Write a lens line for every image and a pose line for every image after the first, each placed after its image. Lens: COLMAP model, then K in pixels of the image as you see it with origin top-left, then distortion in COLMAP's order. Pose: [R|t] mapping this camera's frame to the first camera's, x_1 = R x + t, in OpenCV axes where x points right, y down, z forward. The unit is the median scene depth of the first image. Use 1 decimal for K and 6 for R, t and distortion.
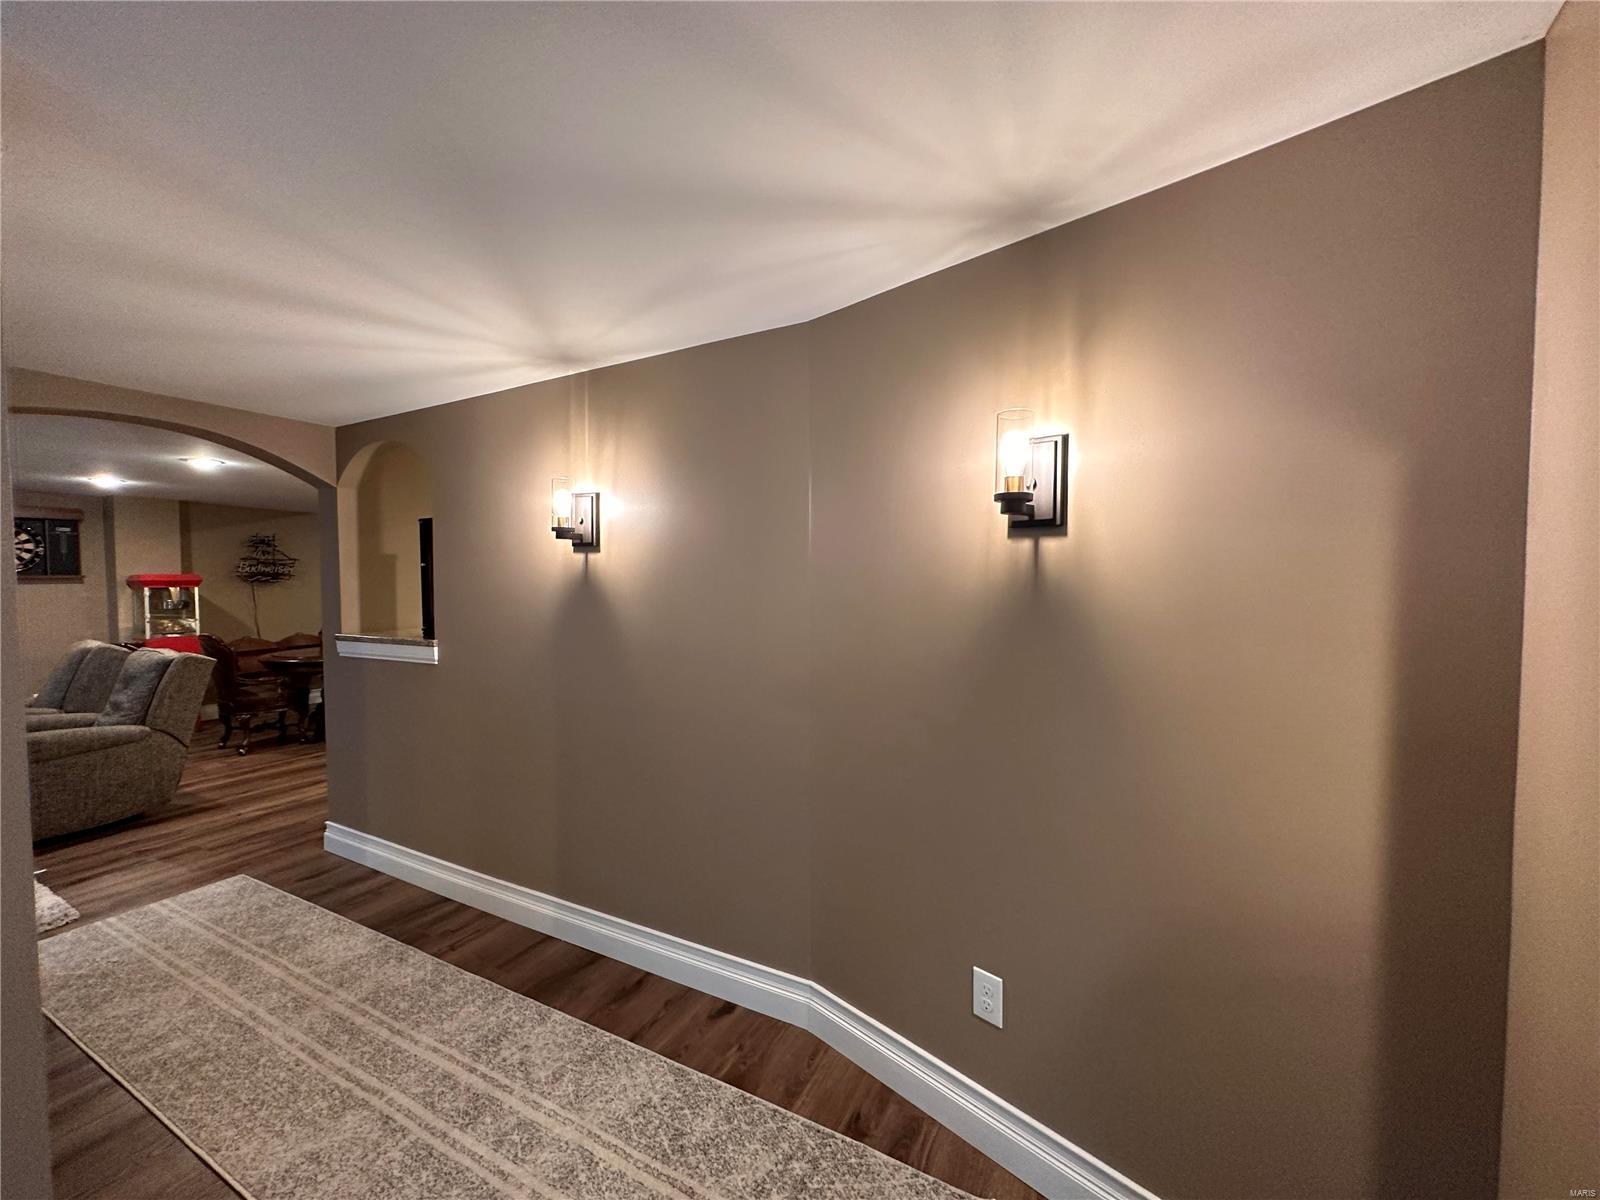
lens RADIAL K [[638.5, 0, 798.8], [0, 638.5, 601.9], [0, 0, 1]] dist [-0.003416, -0.000001]
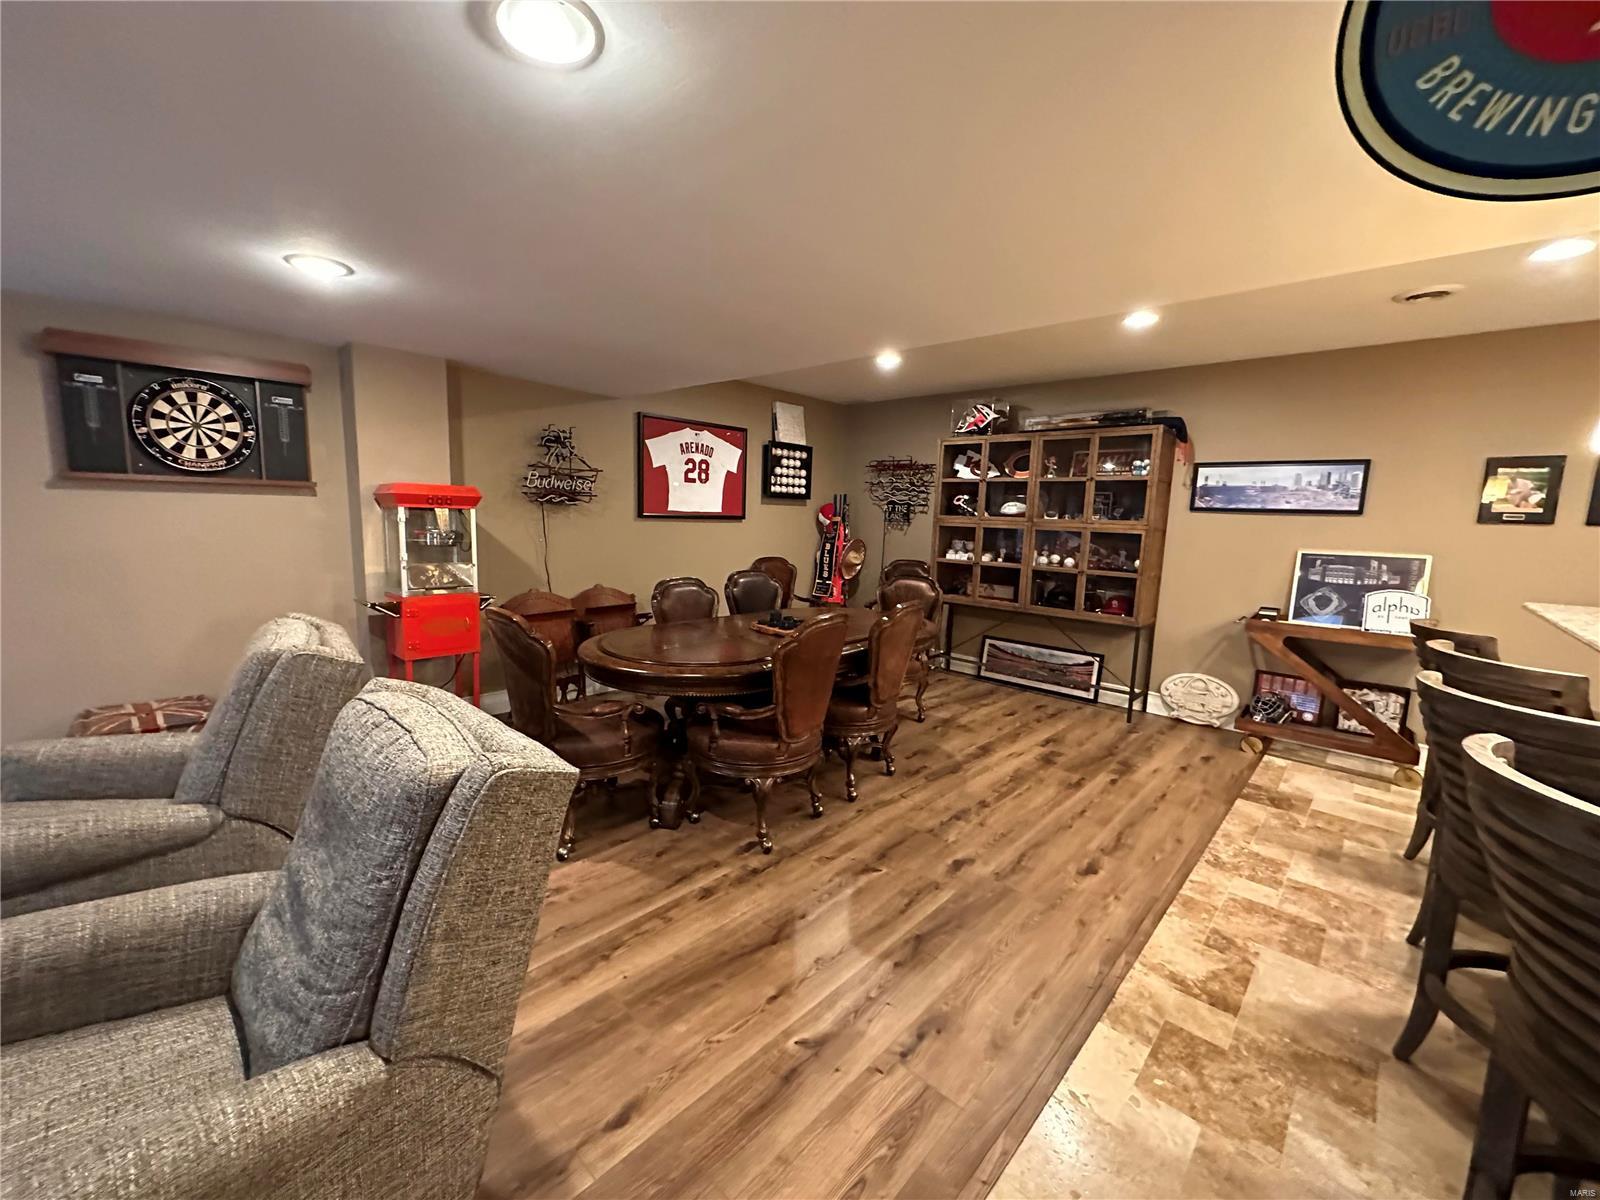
lens RADIAL K [[638.5, 0, 800.3], [0, 638.5, 600.7], [0, 0, 1]] dist [-0.003416, -0.000001]
pose [[0.965571, 0.073149, -0.249644, -0.524215], [-0.049419, 0.993755, 0.100040, -0.013480], [0.255403, -0.084258, 0.963156, 0.526444]]
